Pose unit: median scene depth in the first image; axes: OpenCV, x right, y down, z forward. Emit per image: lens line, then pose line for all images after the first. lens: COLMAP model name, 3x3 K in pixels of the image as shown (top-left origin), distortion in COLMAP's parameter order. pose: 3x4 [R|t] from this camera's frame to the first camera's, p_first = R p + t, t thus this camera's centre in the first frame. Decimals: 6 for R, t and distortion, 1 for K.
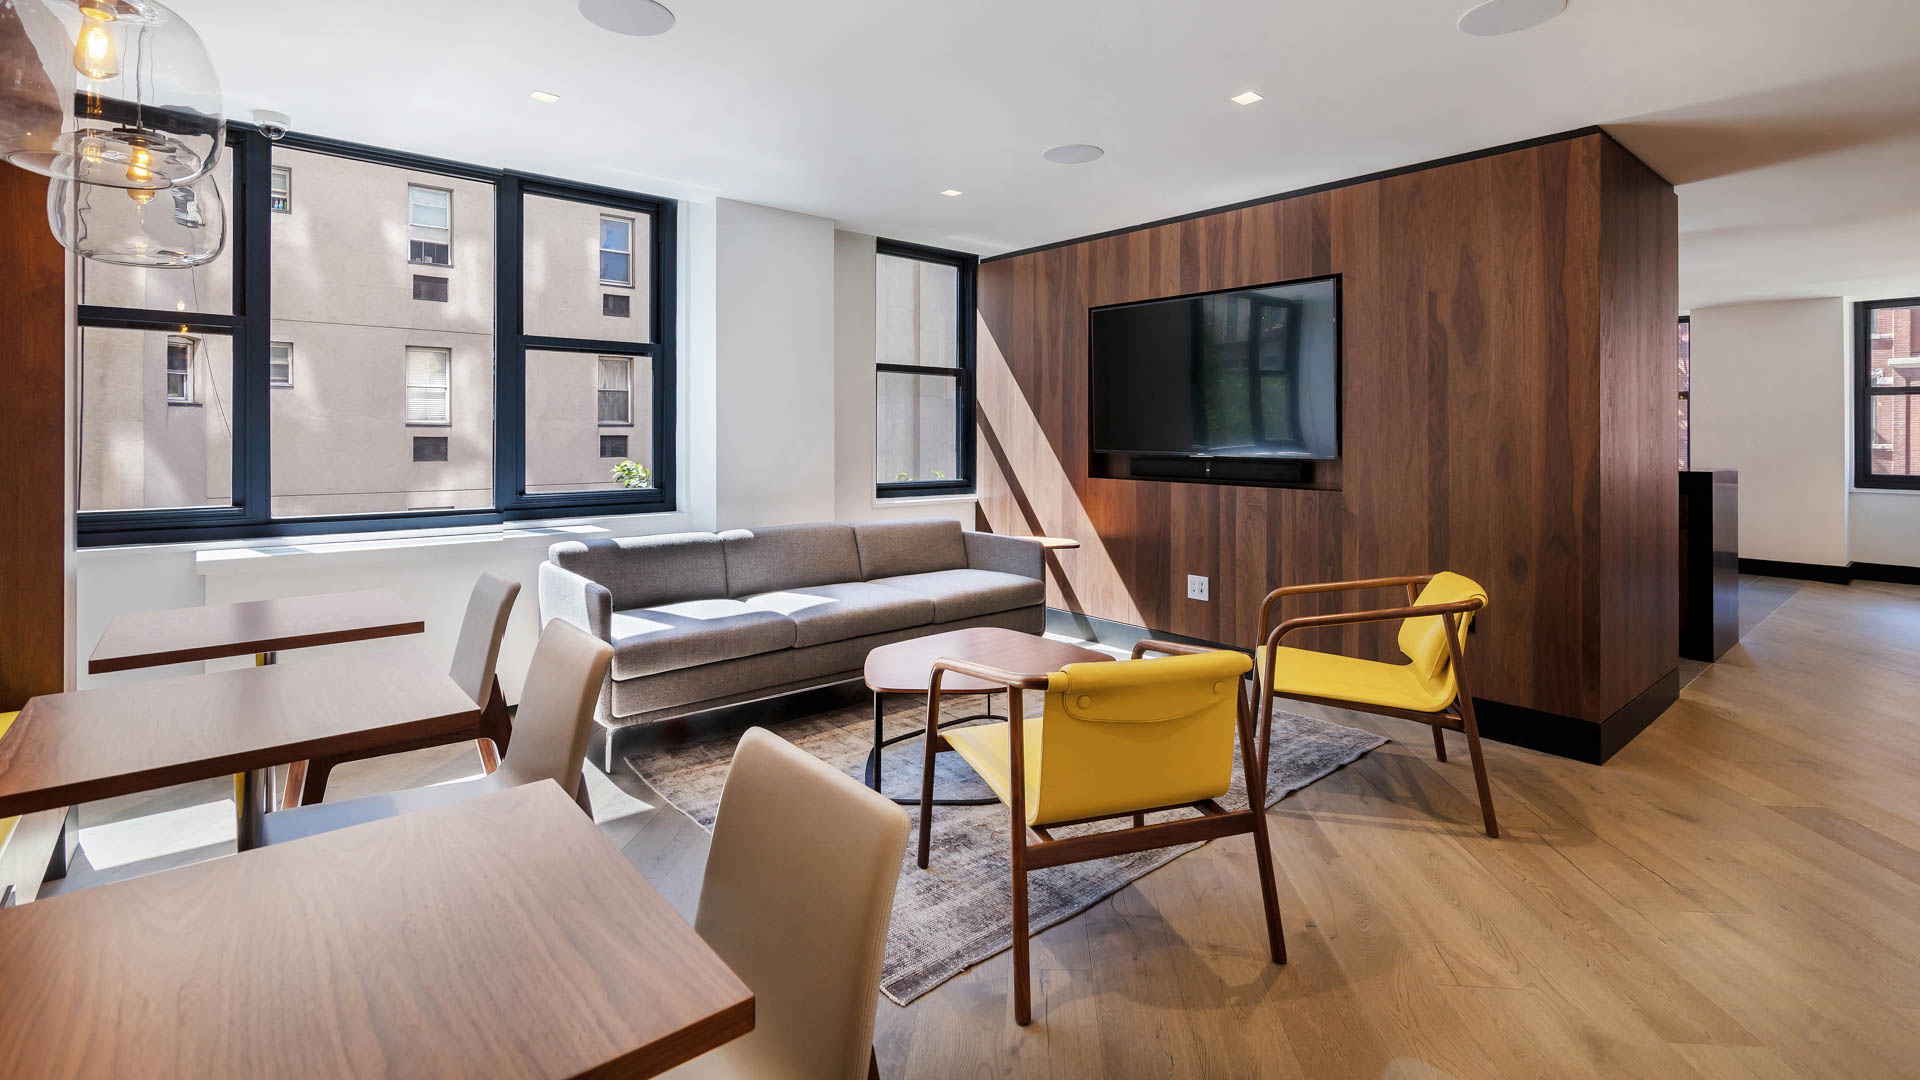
lens RADIAL K [[863.0, 0, 965.4], [0, 863.0, 543.4], [0, 0, 1]] dist [-0.001094, -0.000075]
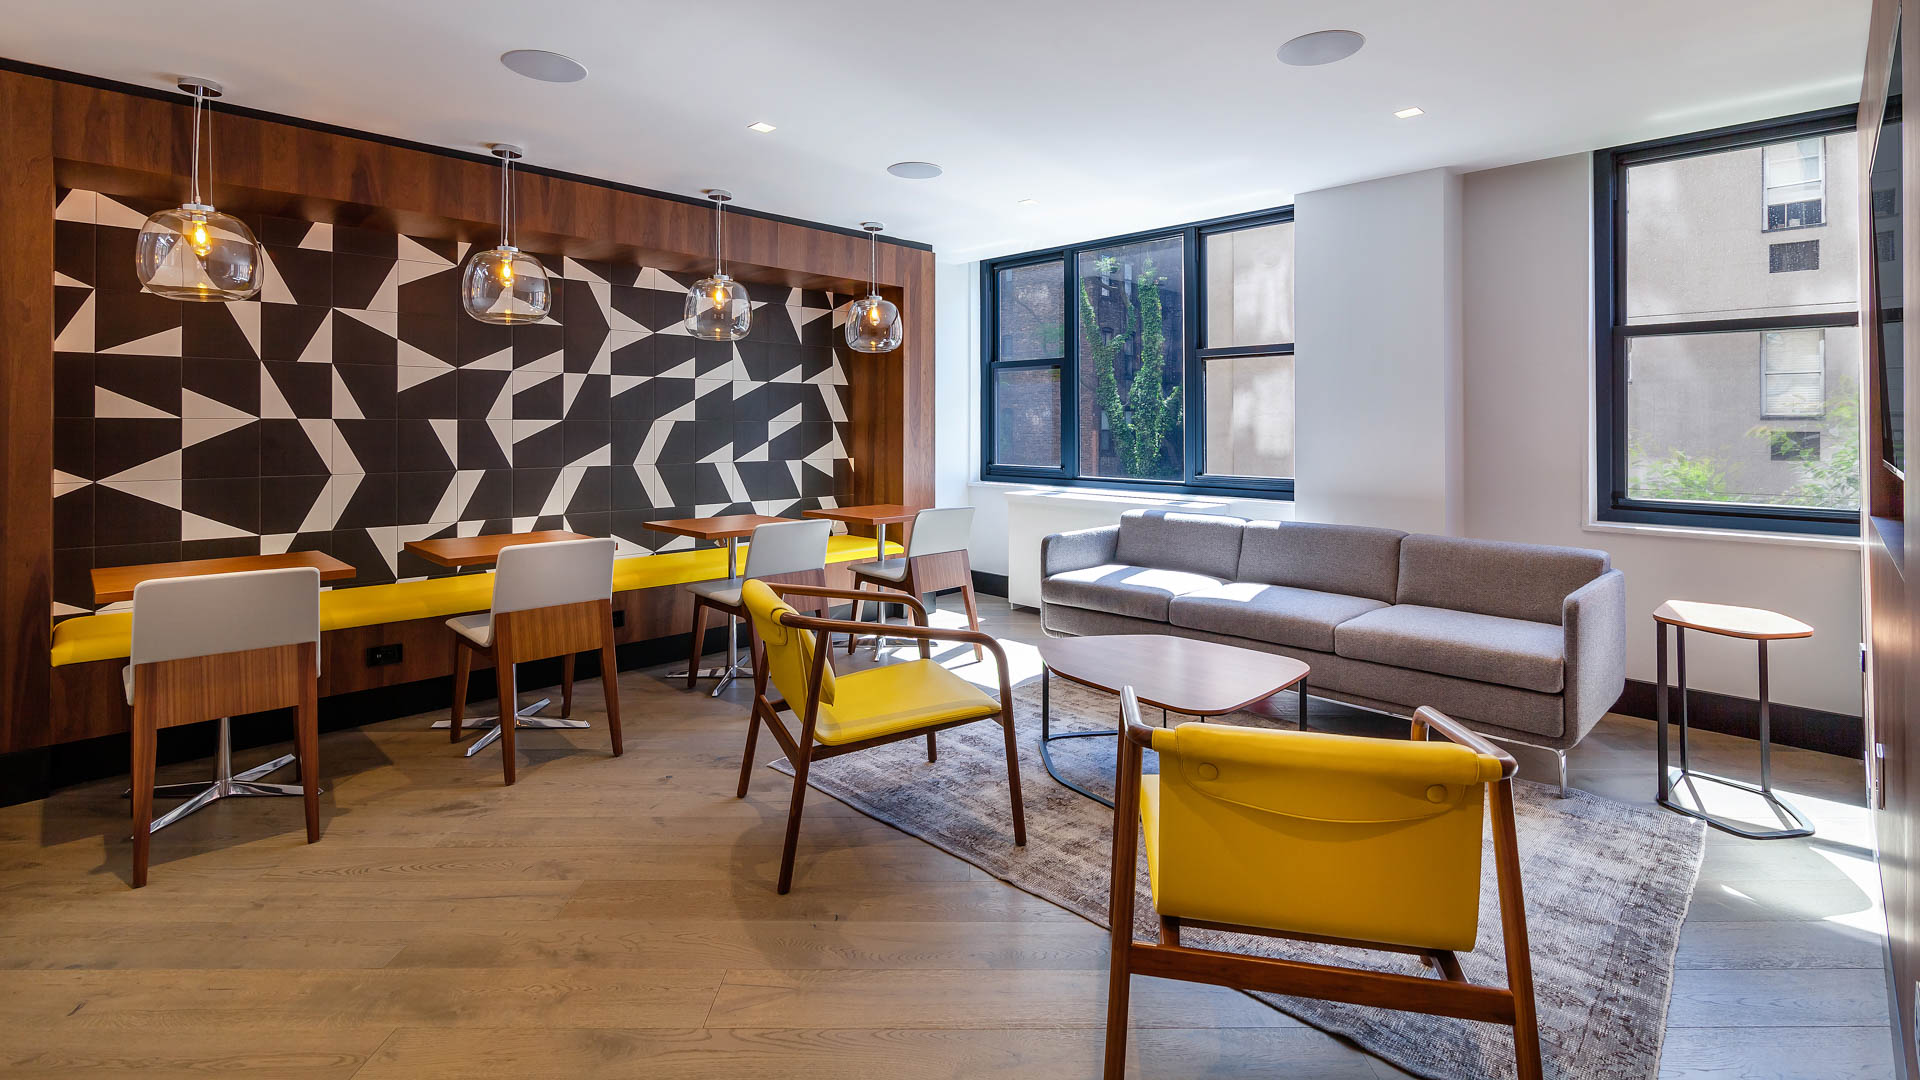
lens RADIAL K [[863.0, 0, 965.4], [0, 863.0, 543.4], [0, 0, 1]] dist [-0.001094, -0.000075]
pose [[0.077842, 0.126195, -0.988947, 0.803592], [-0.122132, 0.985692, 0.116166, -0.069229], [0.989457, 0.111739, 0.092141, 0.603025]]
